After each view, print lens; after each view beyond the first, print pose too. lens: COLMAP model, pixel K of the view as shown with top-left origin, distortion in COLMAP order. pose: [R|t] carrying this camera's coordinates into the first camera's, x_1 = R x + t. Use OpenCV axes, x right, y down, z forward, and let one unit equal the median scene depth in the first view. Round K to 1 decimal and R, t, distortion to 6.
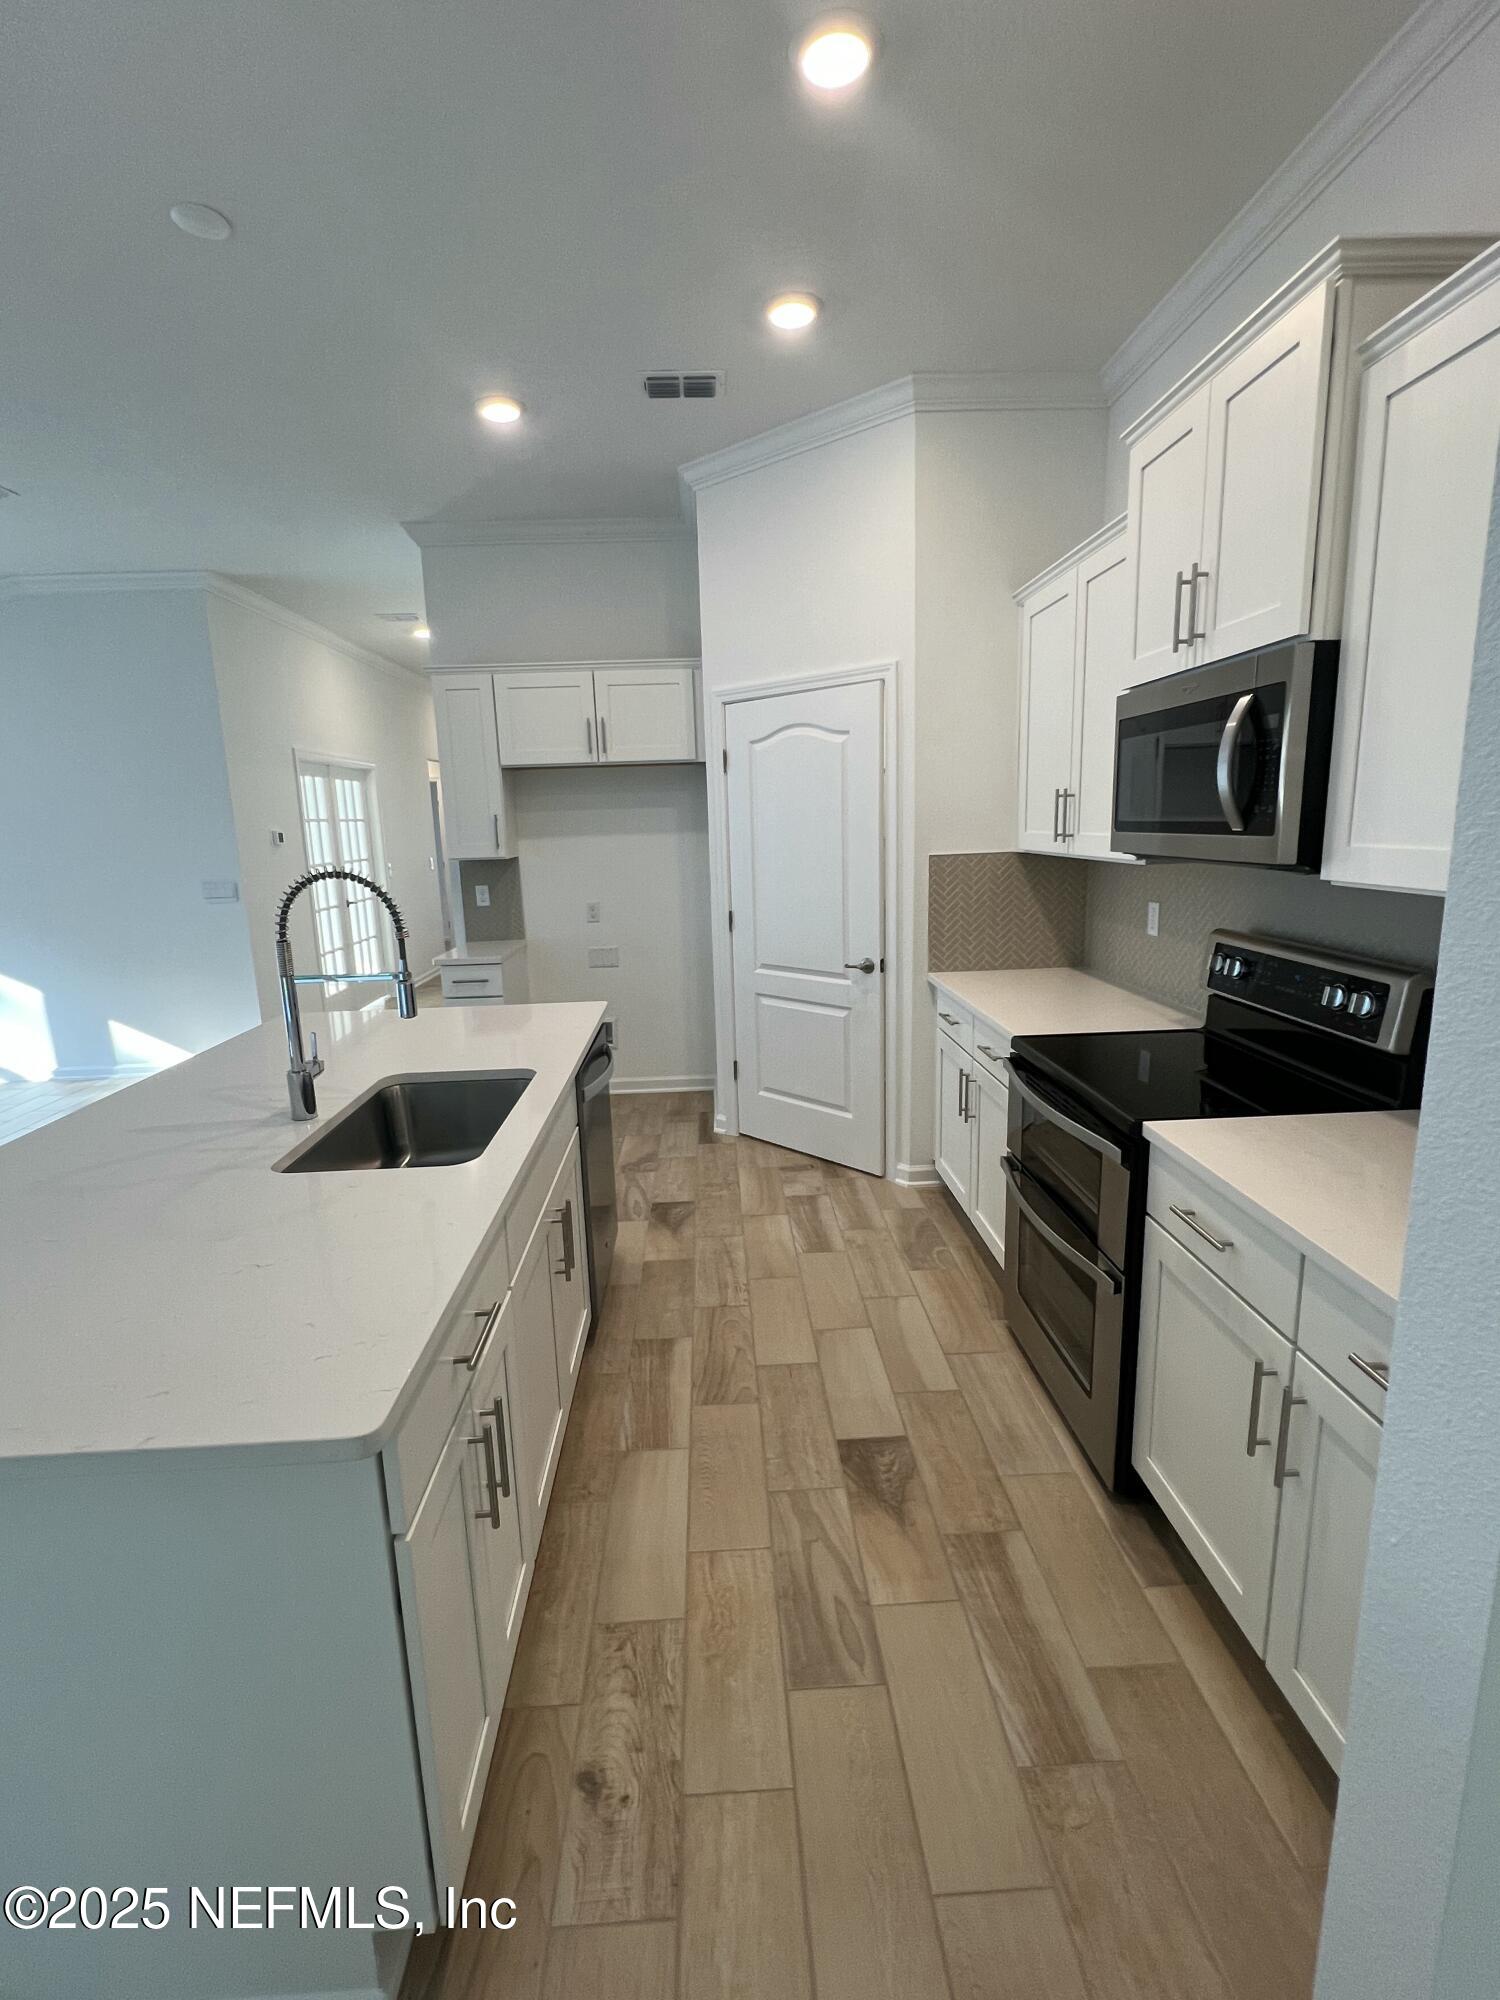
lens RADIAL K [[918.0, 0, 742.3], [0, 918.0, 1001.4], [0, 0, 1]] dist [-0.004463, 0.001474]
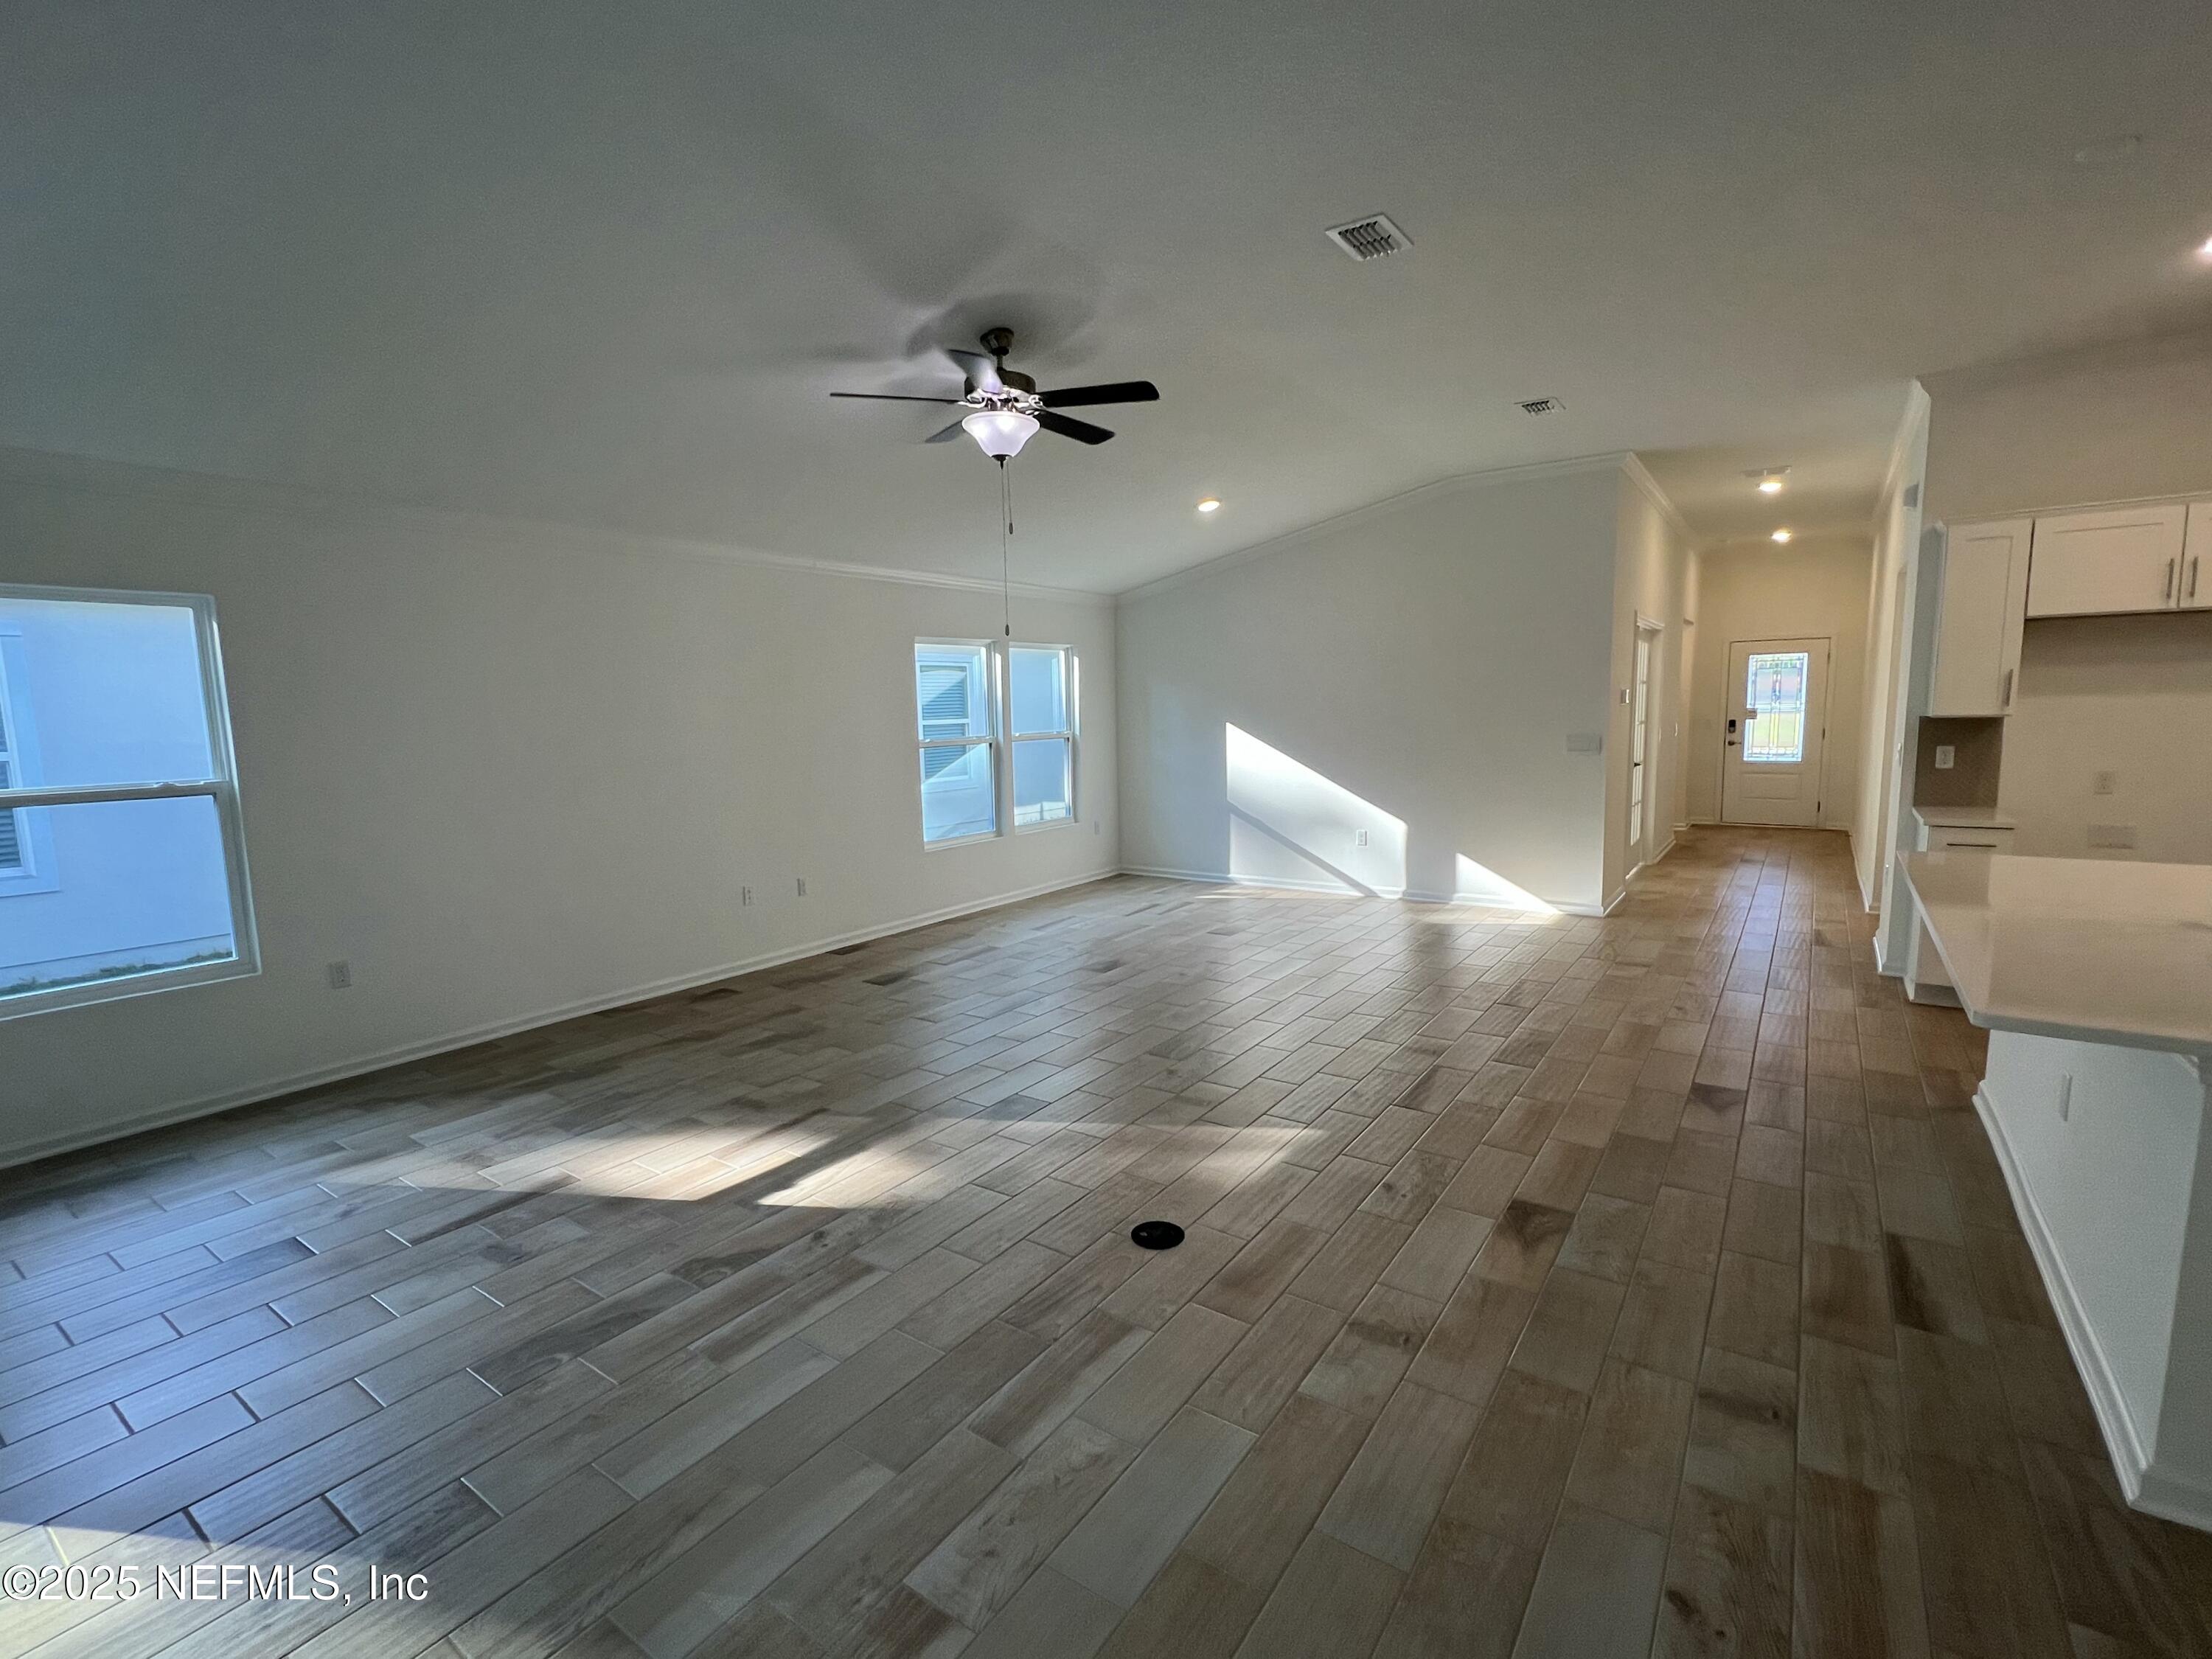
lens RADIAL K [[1015.3, 0, 1103.5], [0, 1015.3, 830.2], [0, 0, 1]] dist [-0.004463, 0.001474]
pose [[0.795179, 0.088406, -0.599896, -0.489851], [-0.123578, 0.992179, -0.017590, 0.116880], [0.593649, 0.088121, 0.799885, -0.453864]]
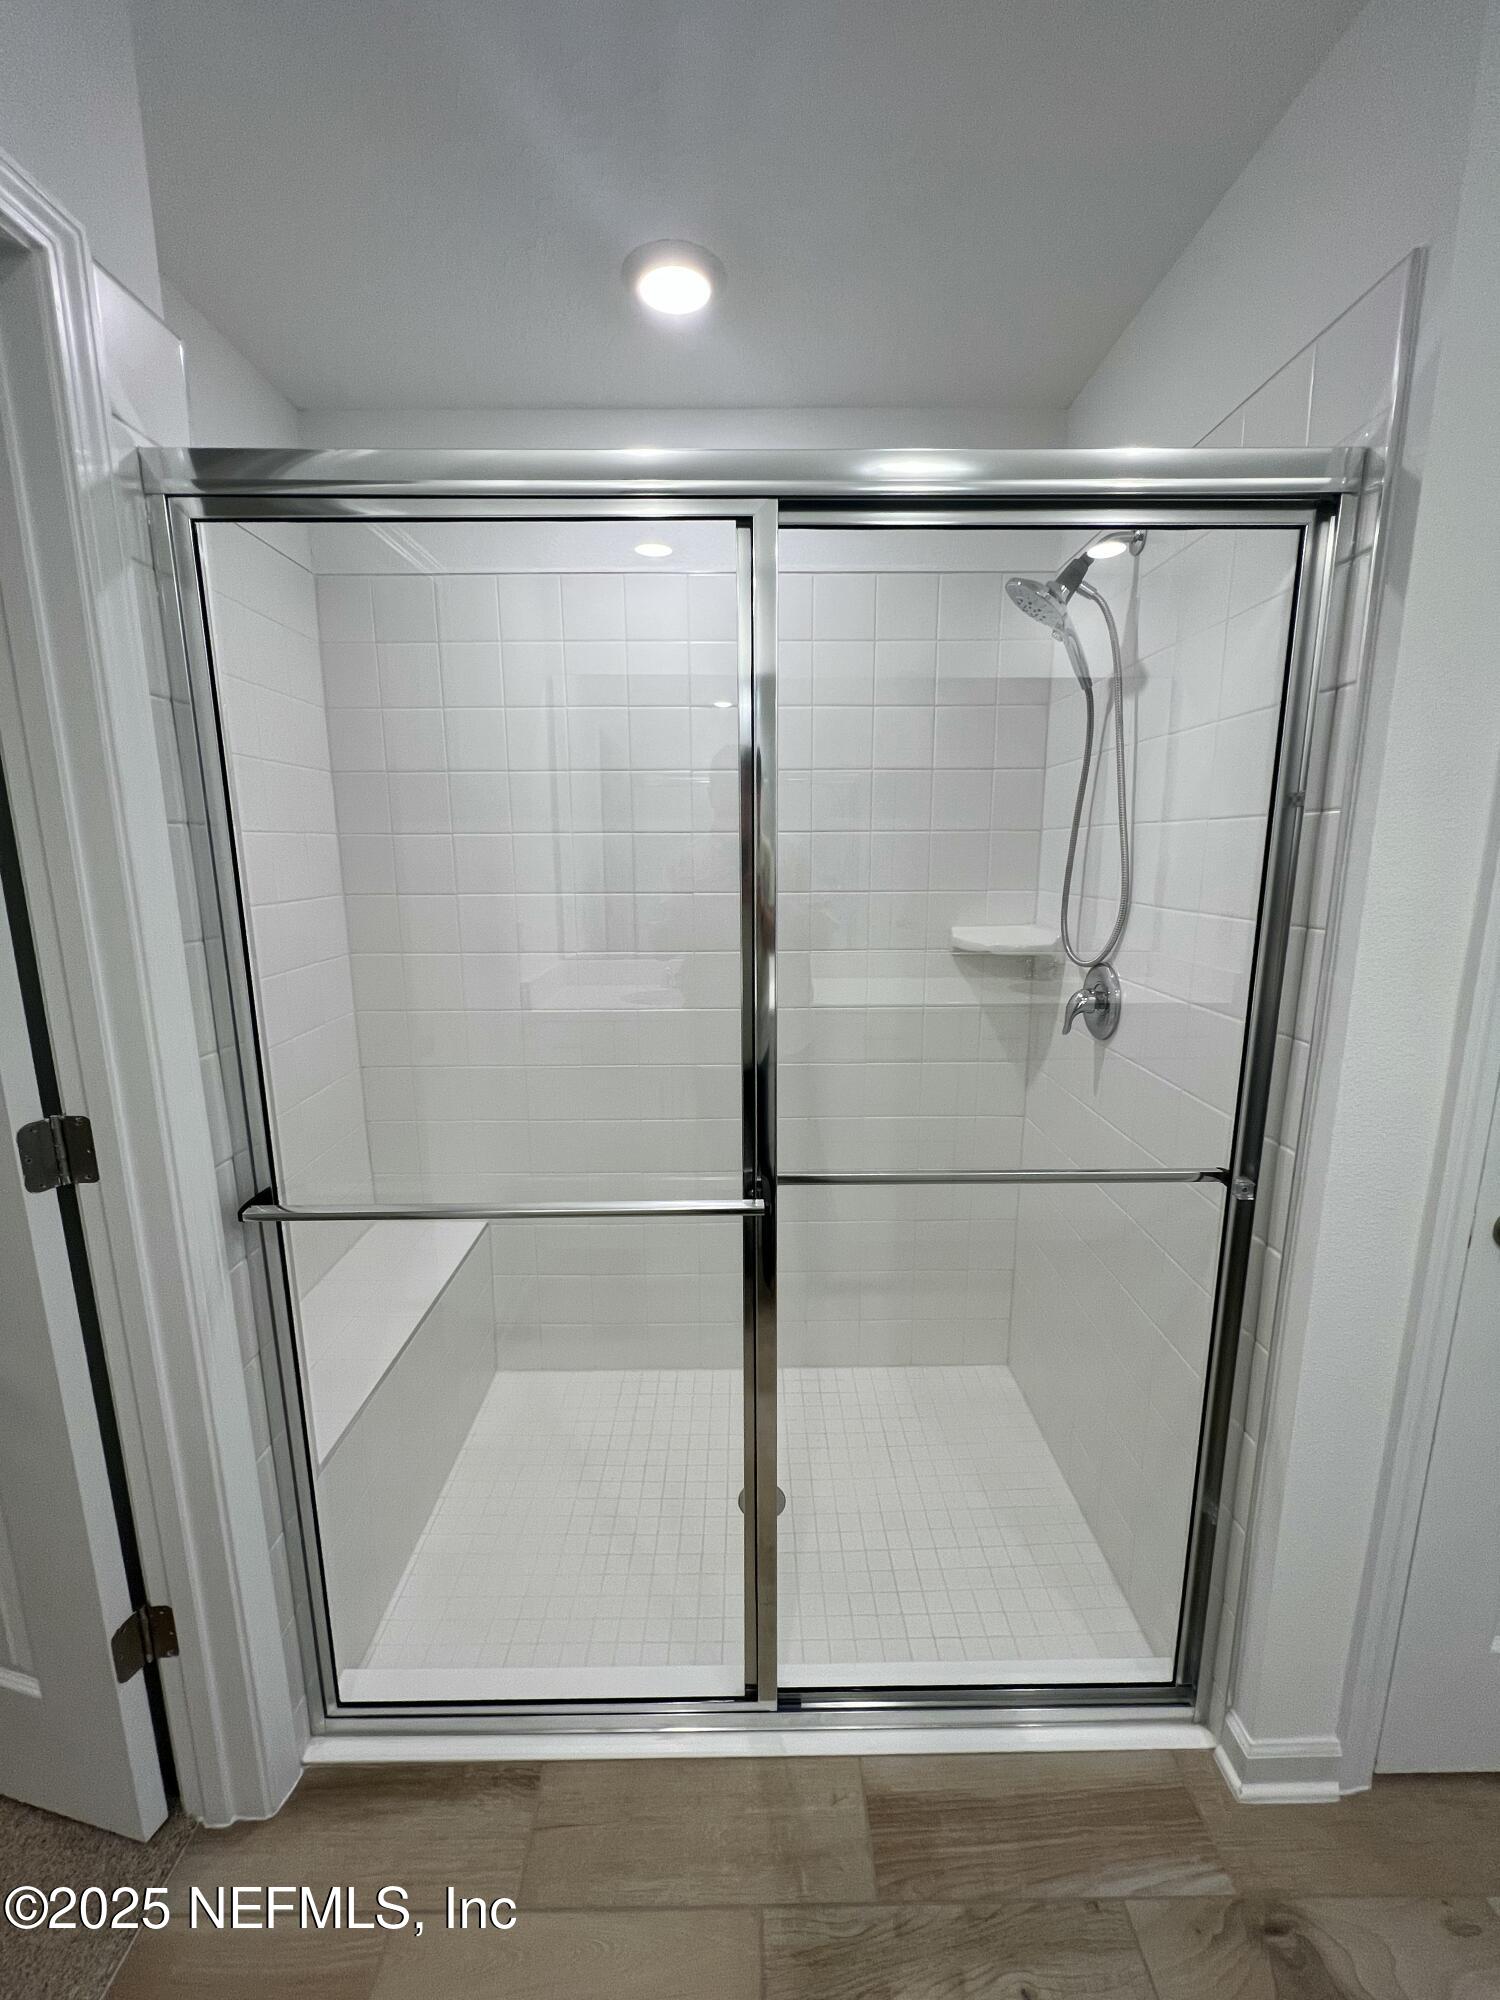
lens RADIAL K [[794.7, 0, 755.8], [0, 794.7, 998.4], [0, 0, 1]] dist [0.003411, 0.000123]
pose [[0.021193, -0.151963, 0.988159, -1.296371], [0.196475, 0.969741, 0.144916, -0.801763], [-0.980280, 0.191077, 0.050409, 4.601266]]
